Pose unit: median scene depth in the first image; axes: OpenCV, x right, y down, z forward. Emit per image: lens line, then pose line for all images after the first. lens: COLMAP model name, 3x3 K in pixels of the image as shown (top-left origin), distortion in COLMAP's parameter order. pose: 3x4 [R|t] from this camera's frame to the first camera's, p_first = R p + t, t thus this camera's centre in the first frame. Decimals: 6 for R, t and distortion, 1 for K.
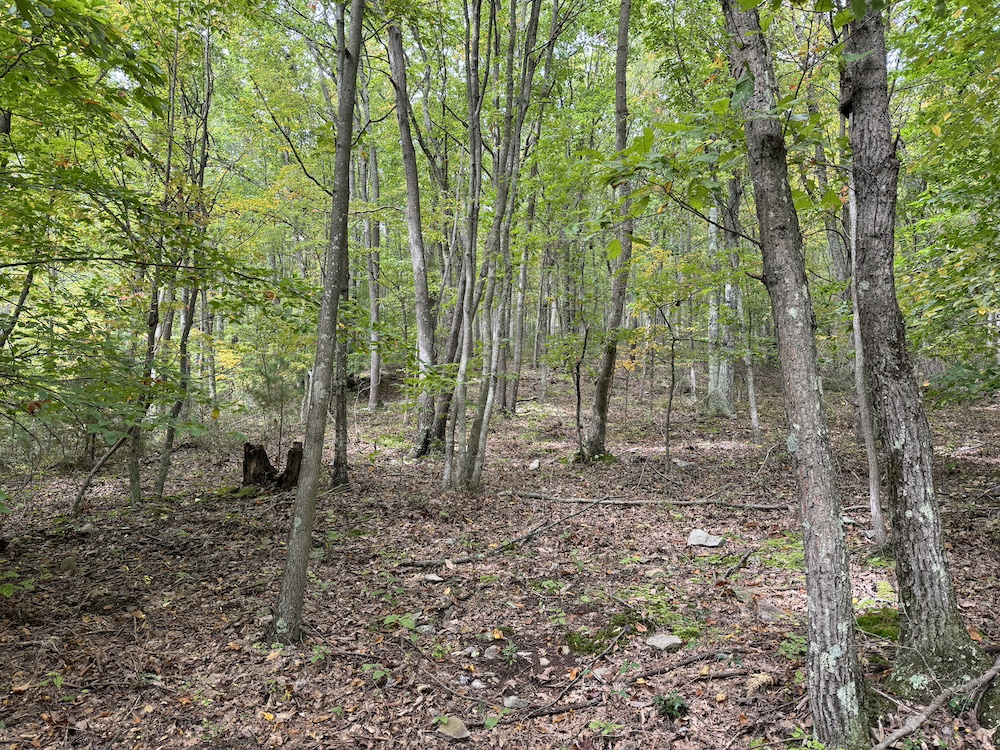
lens RADIAL K [[708.2, 0, 501.0], [0, 708.2, 373.0], [0, 0, 1]] dist [0.024610, -0.025854]
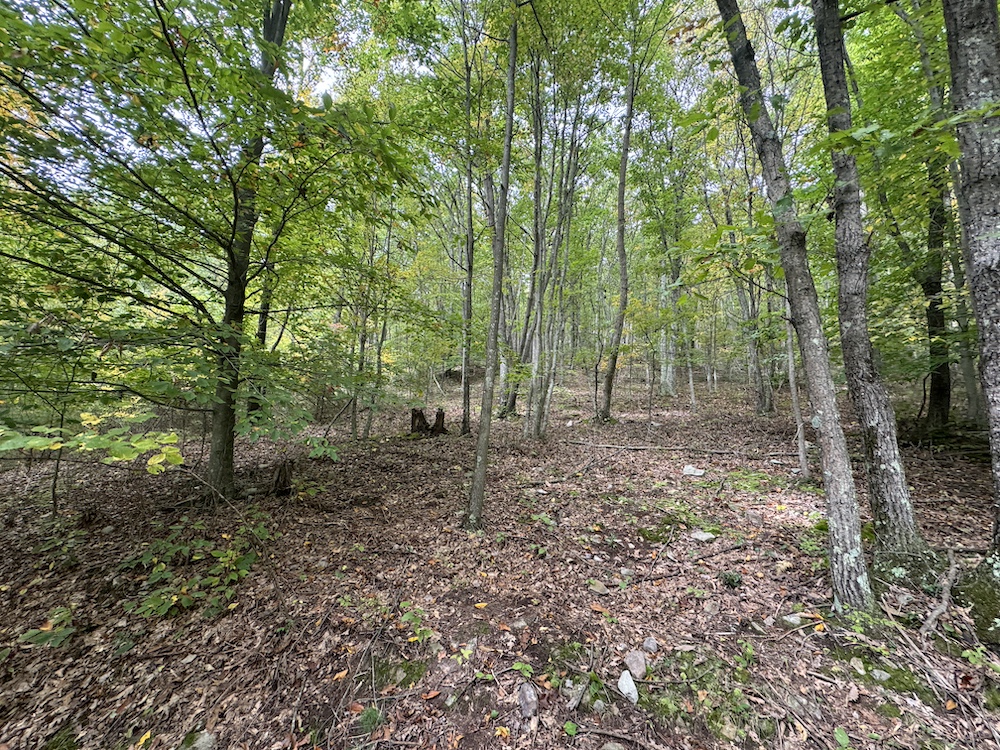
lens RADIAL K [[399.0, 0, 501.3], [0, 399.0, 370.7], [0, 0, 1]] dist [0.001261, 0.000476]
pose [[0.998378, 0.013123, -0.055397, -0.214307], [-0.012784, 0.999897, 0.006466, -0.012728], [0.055476, -0.005748, 0.998443, 0.042857]]
